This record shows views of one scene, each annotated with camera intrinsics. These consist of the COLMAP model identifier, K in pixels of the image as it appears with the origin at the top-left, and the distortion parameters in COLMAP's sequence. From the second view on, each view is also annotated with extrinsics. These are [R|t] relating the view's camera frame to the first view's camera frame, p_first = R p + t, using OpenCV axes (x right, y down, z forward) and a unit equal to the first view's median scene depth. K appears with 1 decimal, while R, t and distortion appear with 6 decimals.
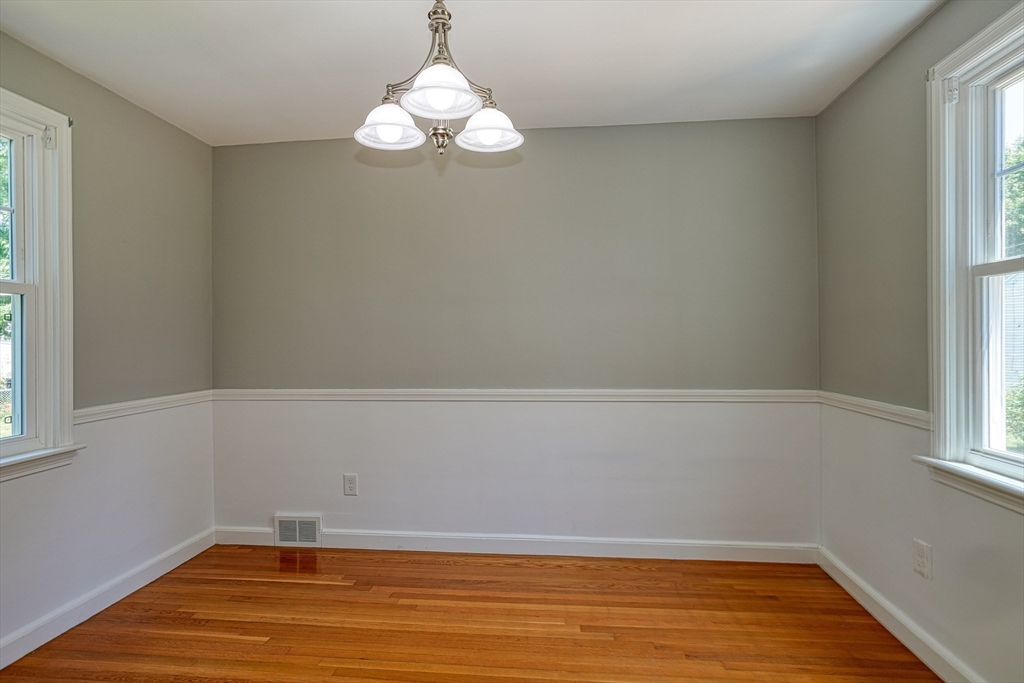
lens RADIAL K [[591.9, 0, 516.5], [0, 591.9, 341.9], [0, 0, 1]] dist [-0.030407, 0.023460]
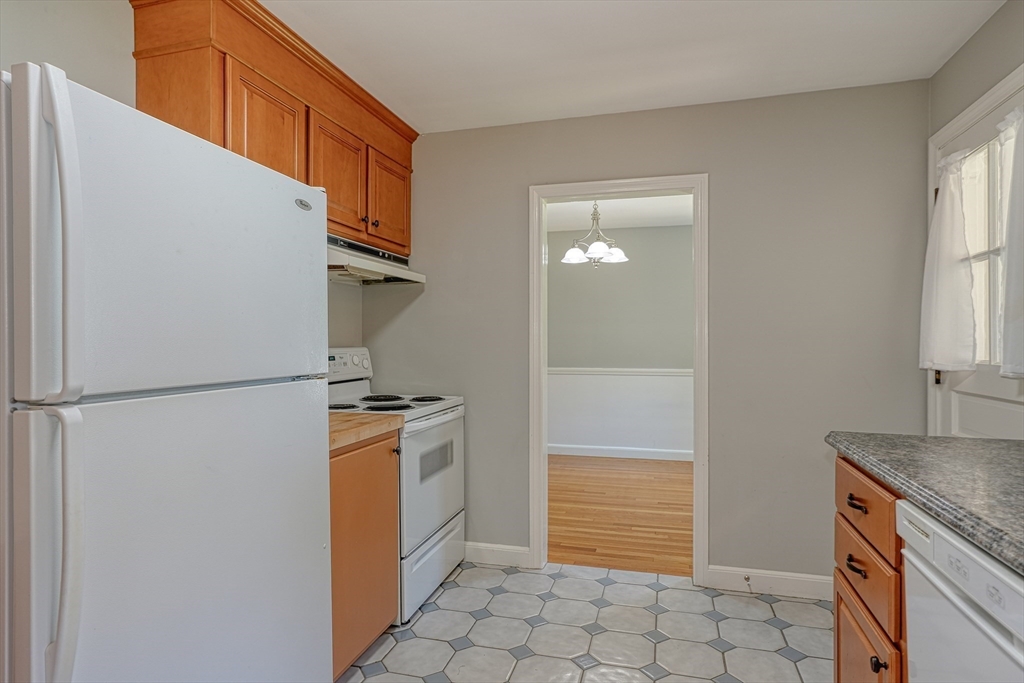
lens RADIAL K [[591.9, 0, 516.5], [0, 591.9, 341.9], [0, 0, 1]] dist [-0.030407, 0.023460]
pose [[0.986821, 0.005328, -0.161726, -0.049584], [-0.005619, 0.999983, -0.001340, 0.000749], [0.161717, 0.002231, 0.986835, -1.483660]]
